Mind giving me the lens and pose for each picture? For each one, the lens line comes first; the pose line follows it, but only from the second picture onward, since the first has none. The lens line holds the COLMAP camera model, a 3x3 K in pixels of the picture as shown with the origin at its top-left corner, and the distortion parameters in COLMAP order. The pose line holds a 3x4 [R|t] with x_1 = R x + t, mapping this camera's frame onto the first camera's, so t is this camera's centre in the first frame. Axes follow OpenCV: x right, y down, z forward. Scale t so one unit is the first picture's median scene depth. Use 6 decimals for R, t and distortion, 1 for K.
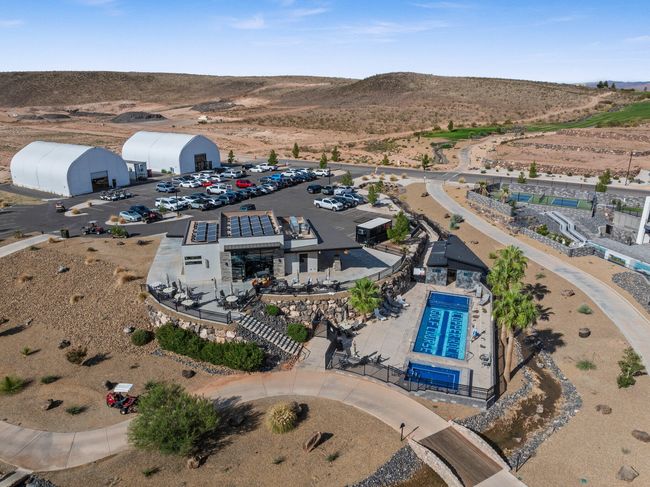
lens RADIAL K [[455.9, 0, 324.7], [0, 455.9, 246.3], [0, 0, 1]] dist [-0.007261, 0.004317]
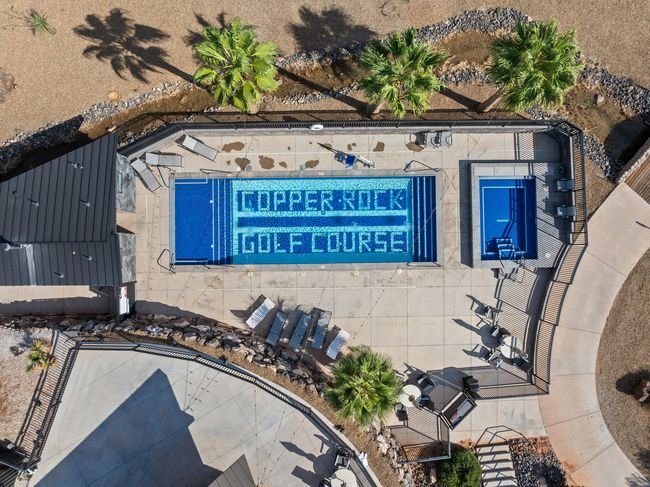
lens RADIAL K [[455.9, 0, 325.1], [0, 455.9, 245.1], [0, 0, 1]] dist [-0.007261, 0.004317]
pose [[-0.337400, -0.941237, -0.015267, 0.114412], [0.290551, -0.119551, 0.949362, -0.151205], [-0.895400, 0.315879, 0.313814, 0.398651]]
